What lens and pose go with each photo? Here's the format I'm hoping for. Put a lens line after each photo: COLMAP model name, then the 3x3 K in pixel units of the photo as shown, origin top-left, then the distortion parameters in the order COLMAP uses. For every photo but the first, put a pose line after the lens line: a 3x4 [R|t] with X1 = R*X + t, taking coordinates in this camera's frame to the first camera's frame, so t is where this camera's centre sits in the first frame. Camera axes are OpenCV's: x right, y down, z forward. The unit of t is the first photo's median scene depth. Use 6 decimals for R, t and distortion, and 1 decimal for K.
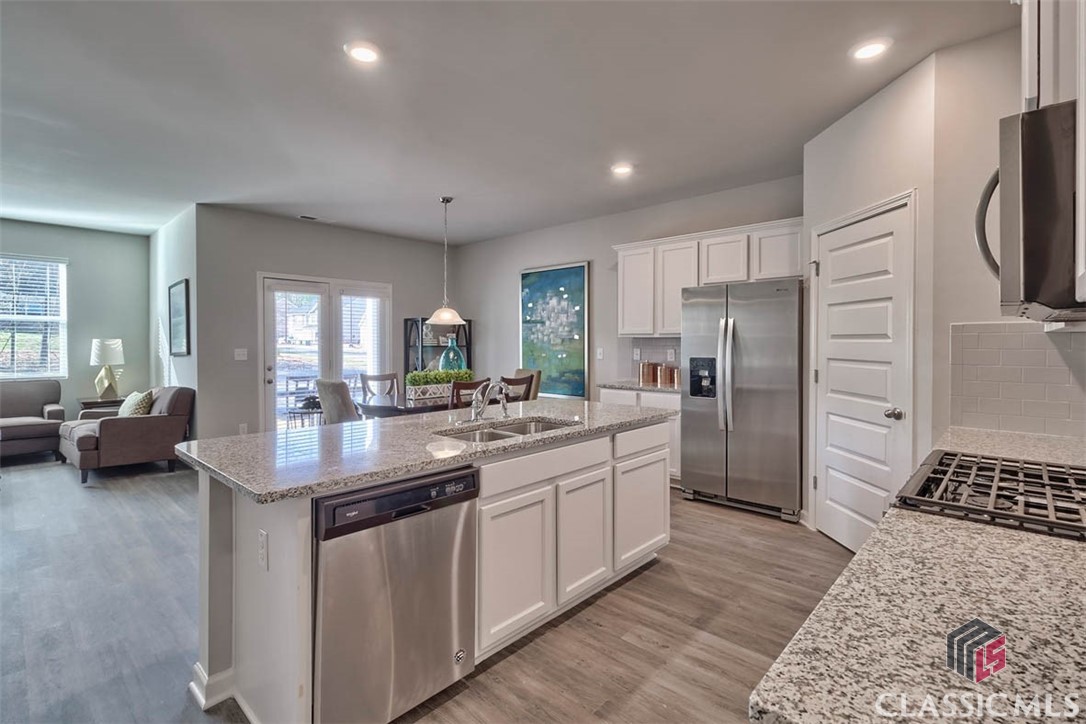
lens RADIAL K [[501.7, 0, 537.3], [0, 501.7, 349.1], [0, 0, 1]] dist [0.002235, 0.001042]
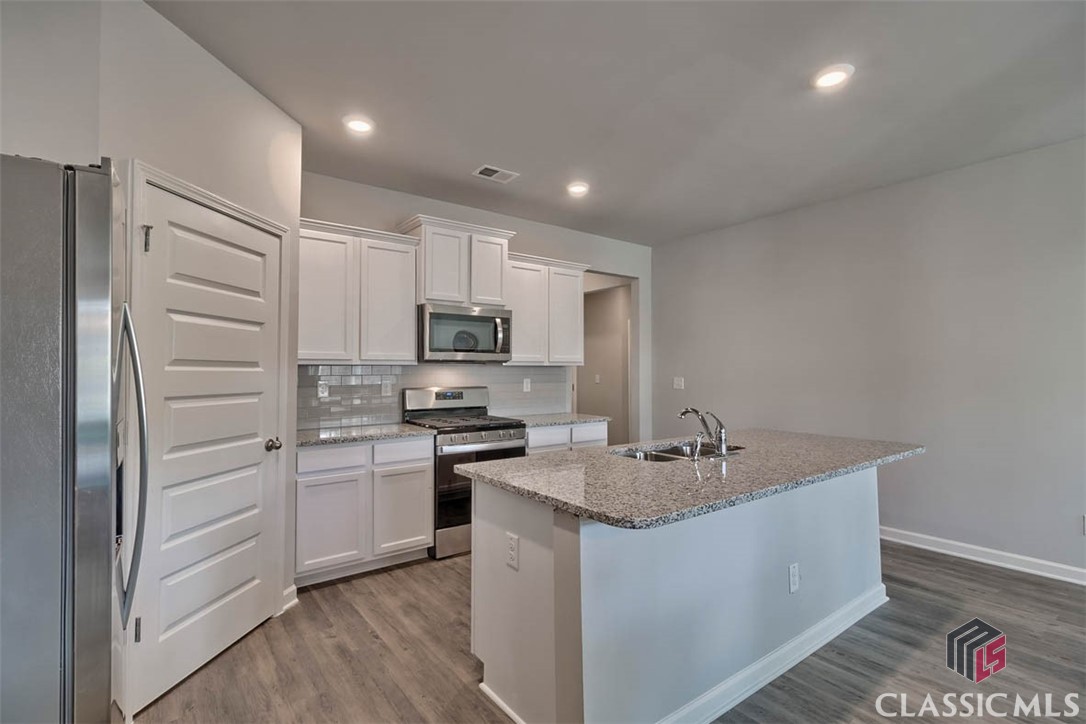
lens RADIAL K [[500.5, 0, 525.1], [0, 500.5, 360.5], [0, 0, 1]] dist [-0.000141, 0.000098]
pose [[-0.982598, 0.011640, 0.185379, 0.024342], [0.009635, 0.999885, -0.011713, -0.007998], [-0.185494, -0.009723, -0.982597, 0.838304]]
